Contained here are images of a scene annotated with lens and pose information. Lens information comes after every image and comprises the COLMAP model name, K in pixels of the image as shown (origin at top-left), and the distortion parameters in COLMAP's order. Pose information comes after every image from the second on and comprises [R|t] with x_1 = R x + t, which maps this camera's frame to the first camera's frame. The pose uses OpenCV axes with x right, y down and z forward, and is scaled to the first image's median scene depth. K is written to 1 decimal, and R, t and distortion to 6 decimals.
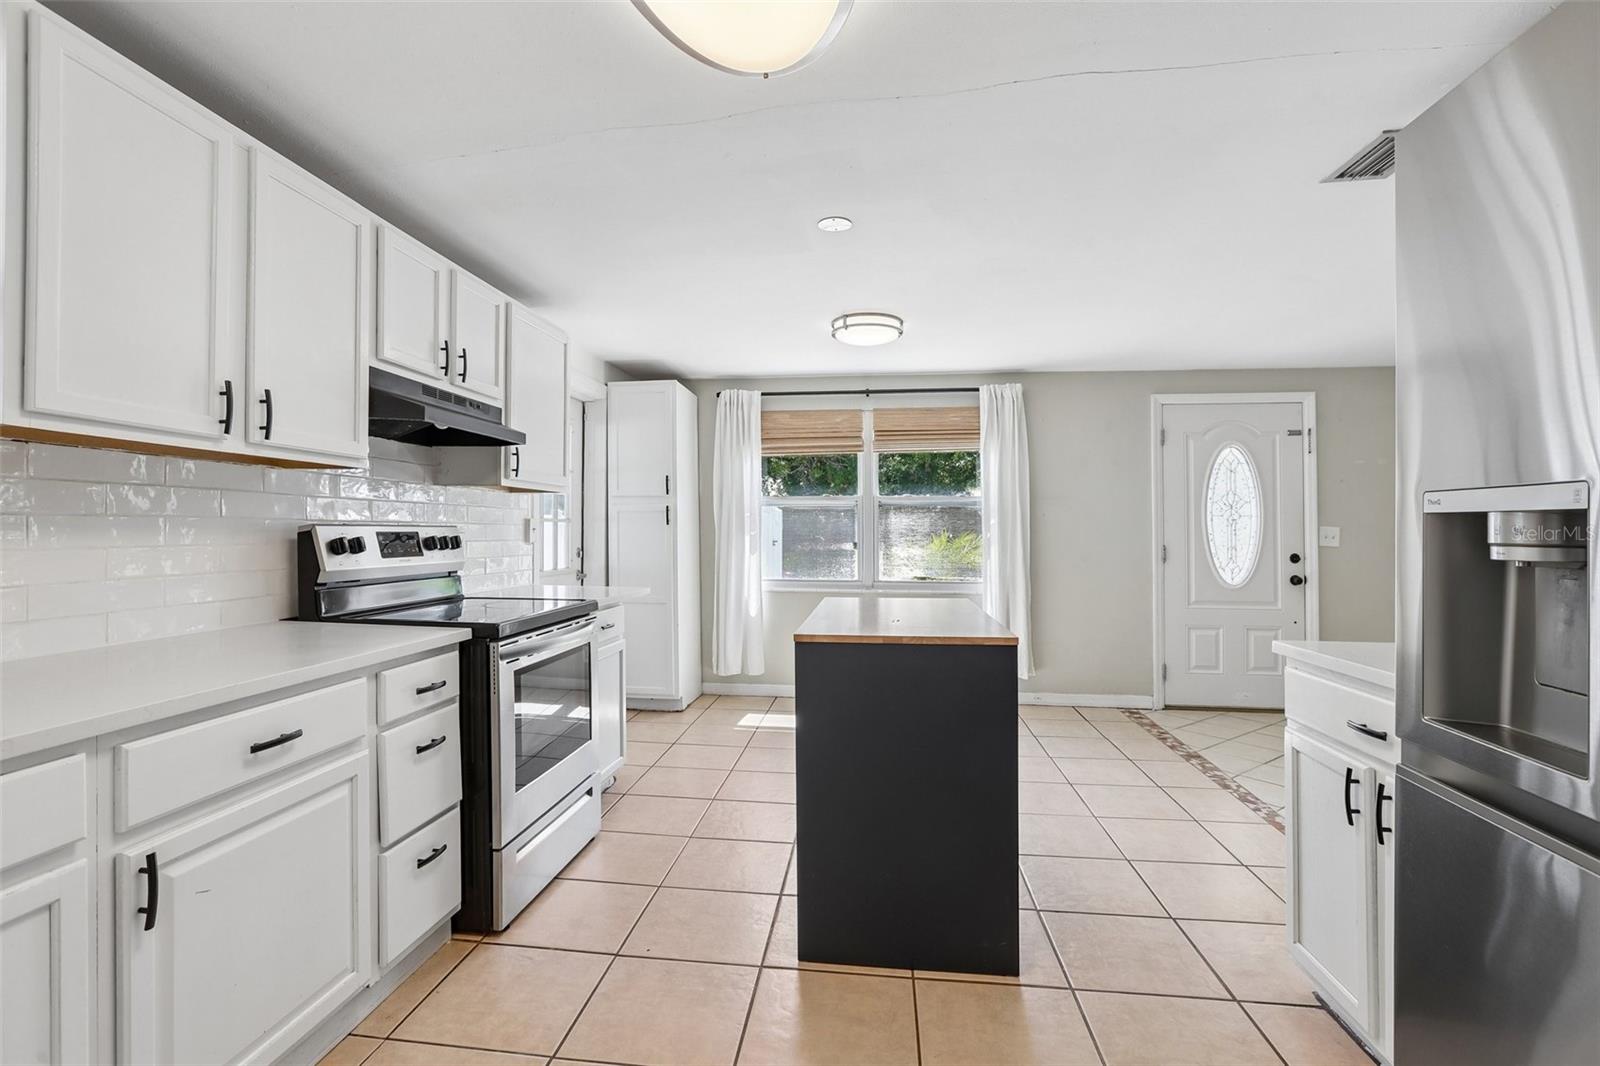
lens RADIAL K [[733.5, 0, 797.5], [0, 733.5, 528.3], [0, 0, 1]] dist [-0.040132, 0.011688]
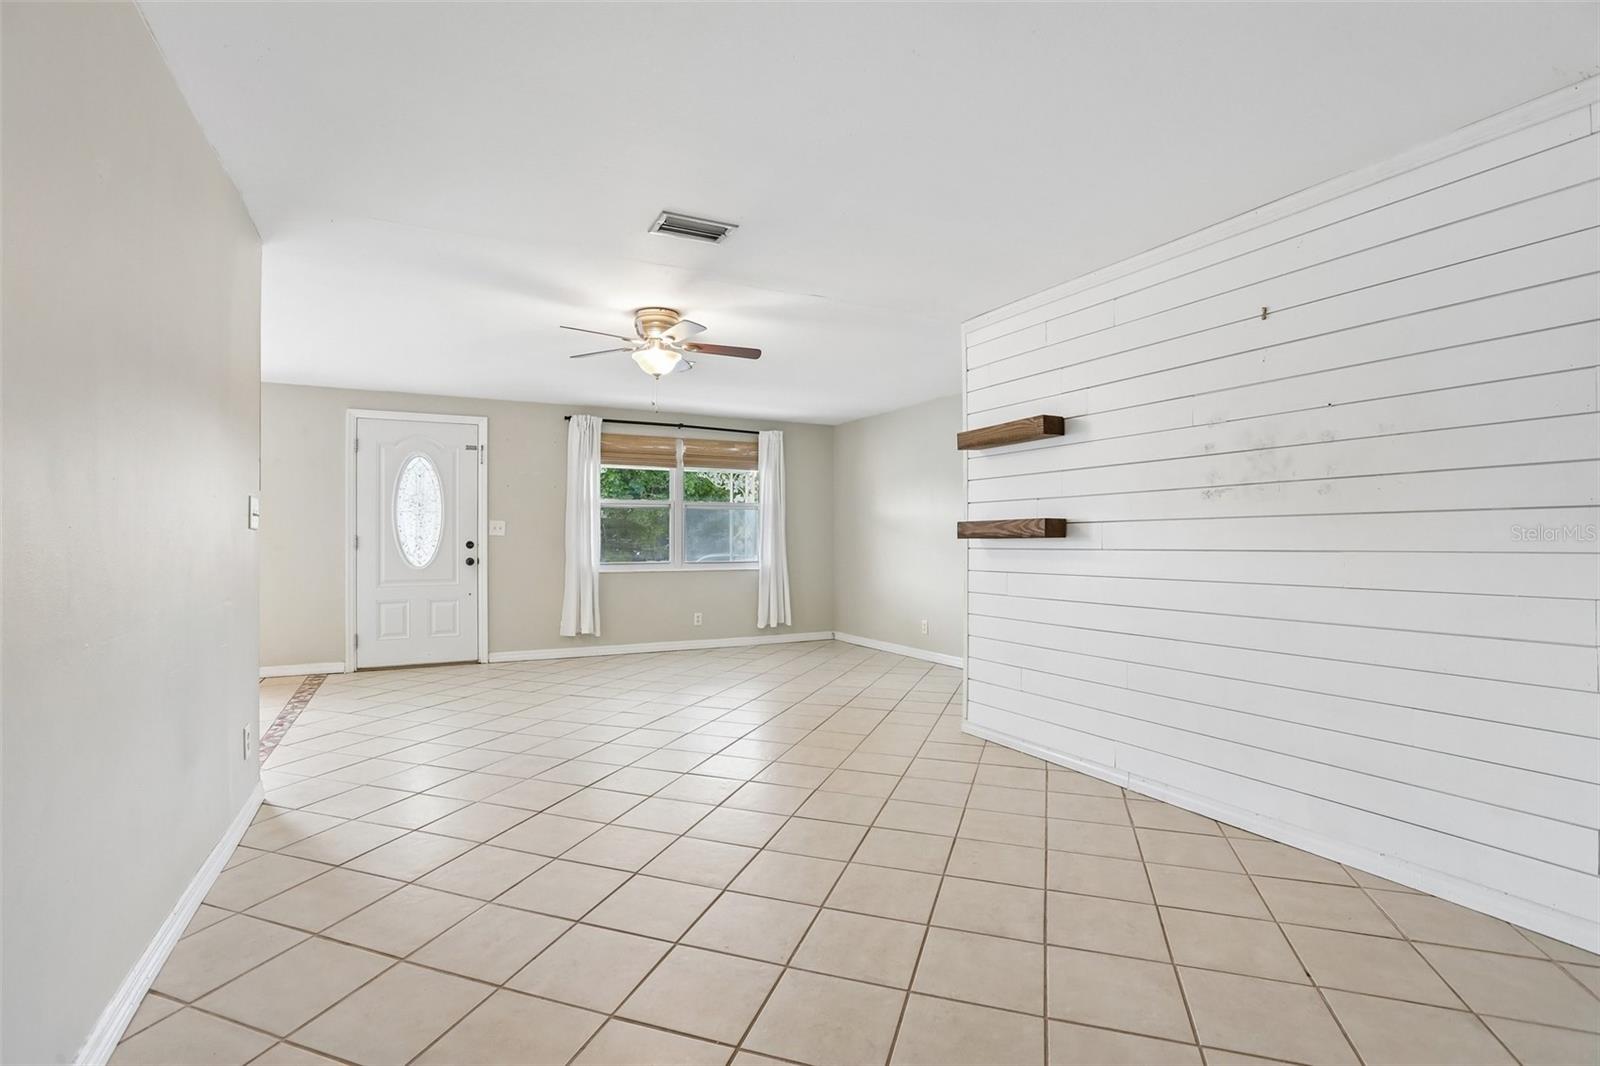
lens RADIAL K [[733.5, 0, 798.0], [0, 733.5, 524.1], [0, 0, 1]] dist [-0.040132, 0.011688]
pose [[0.833006, 0.007409, 0.553214, 0.456923], [0.000684, 0.999896, -0.014423, 0.023453], [-0.553263, 0.012393, 0.832914, -0.405797]]
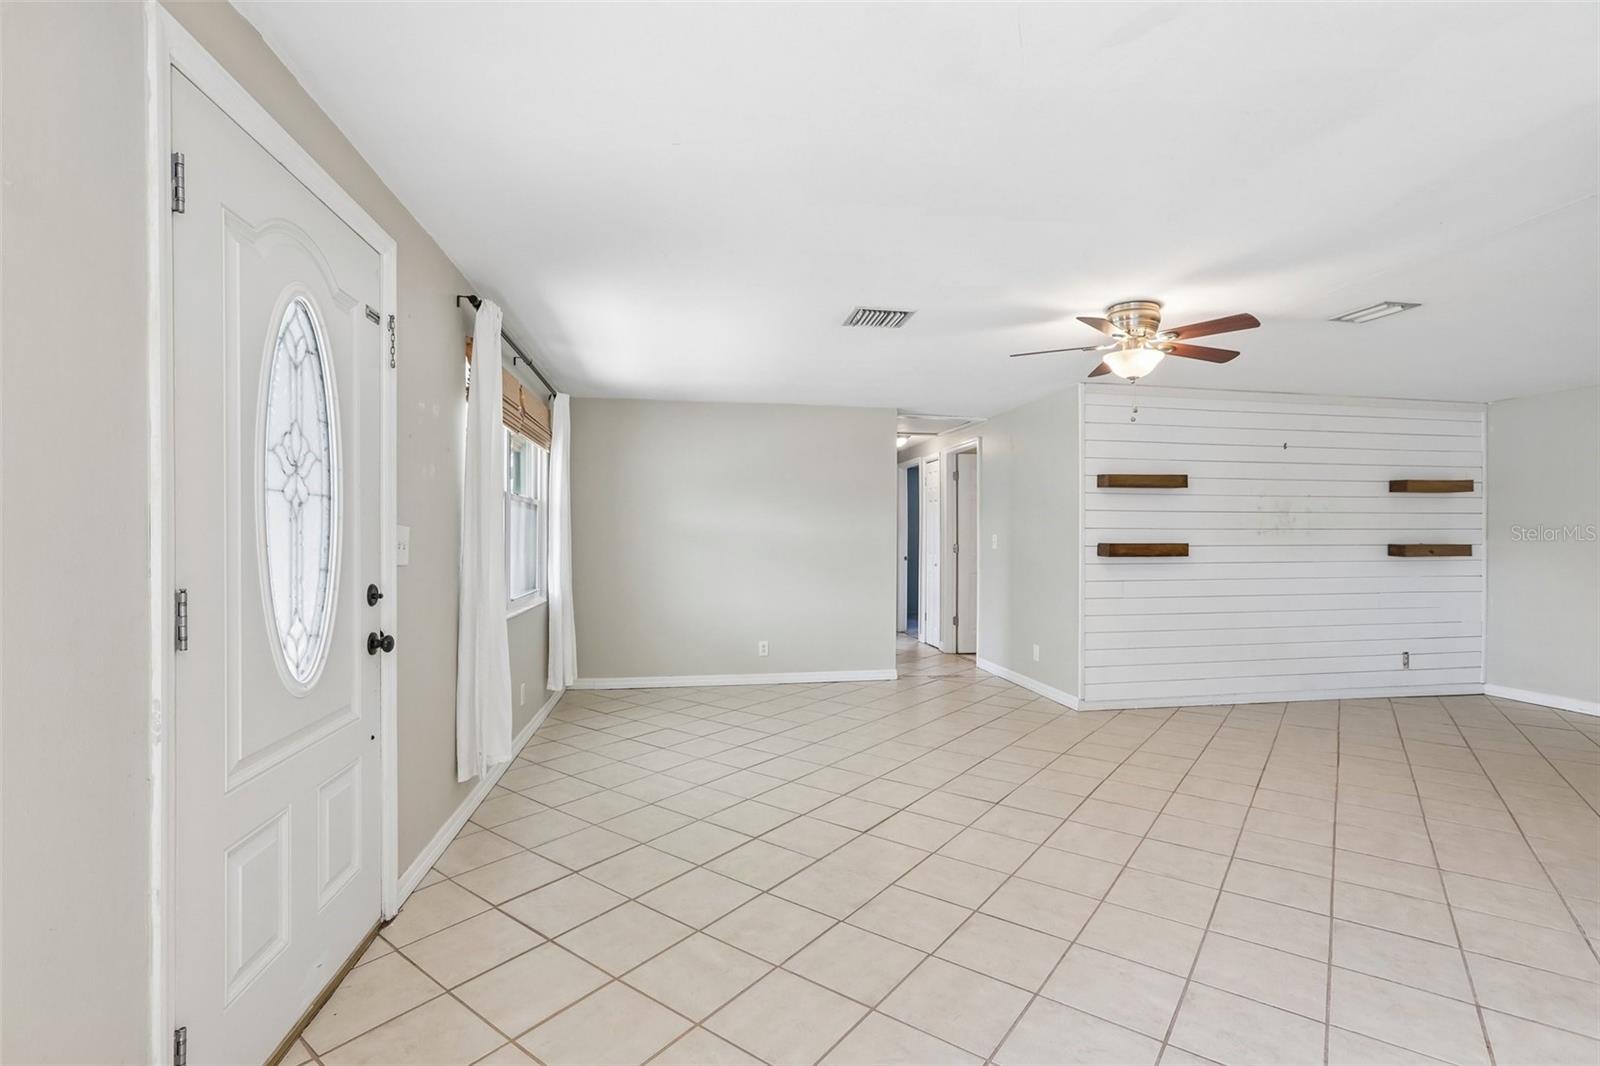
lens RADIAL K [[733.5, 0, 799.8], [0, 733.5, 533.6], [0, 0, 1]] dist [-0.040132, 0.011688]
pose [[-0.274434, -0.000462, 0.961606, 0.187006], [-0.009615, 0.999951, -0.002263, 0.001890], [-0.961558, -0.009867, -0.274425, 0.867082]]
